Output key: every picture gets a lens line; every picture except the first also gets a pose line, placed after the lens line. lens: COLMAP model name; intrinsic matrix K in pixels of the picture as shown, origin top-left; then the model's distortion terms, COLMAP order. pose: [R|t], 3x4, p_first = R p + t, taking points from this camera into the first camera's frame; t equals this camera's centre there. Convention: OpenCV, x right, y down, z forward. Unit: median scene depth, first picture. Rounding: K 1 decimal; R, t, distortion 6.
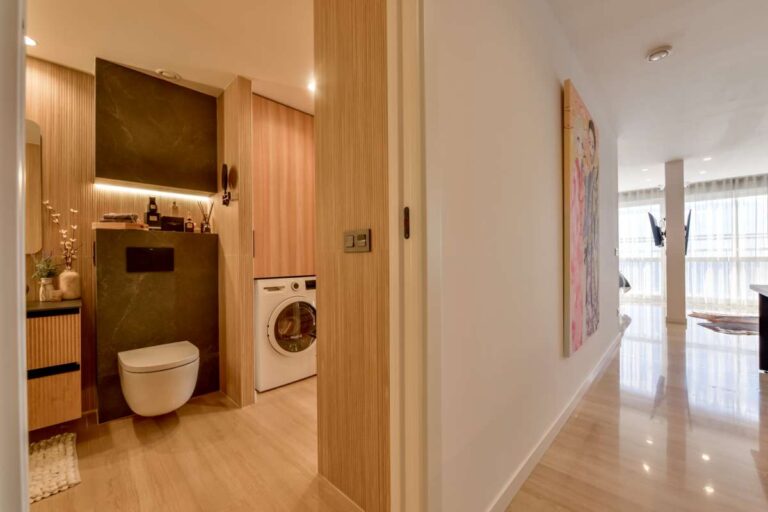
lens RADIAL K [[303.5, 0, 386.4], [0, 303.5, 258.3], [0, 0, 1]] dist [-0.005941, -0.000170]
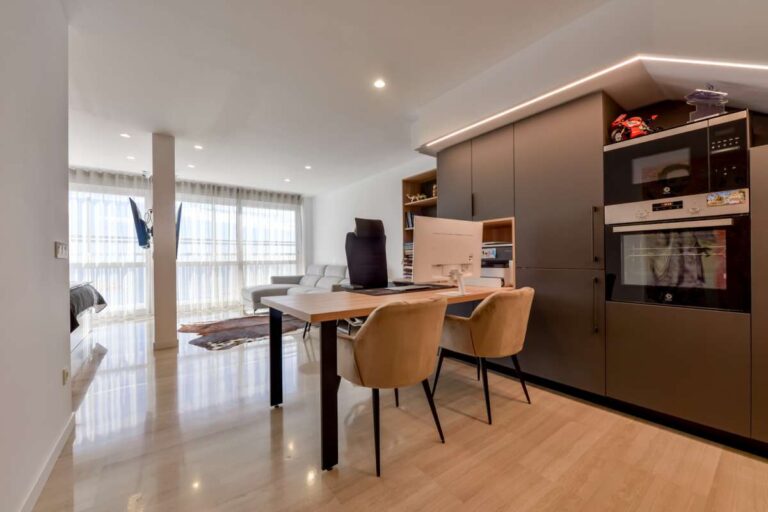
lens RADIAL K [[303.5, 0, 386.4], [0, 303.5, 258.3], [0, 0, 1]] dist [-0.005941, -0.000170]
pose [[0.157838, 0.007835, 0.987434, 0.250254], [0.008542, 0.999920, -0.009299, -0.000111], [-0.987428, 0.009902, 0.157758, 0.280292]]
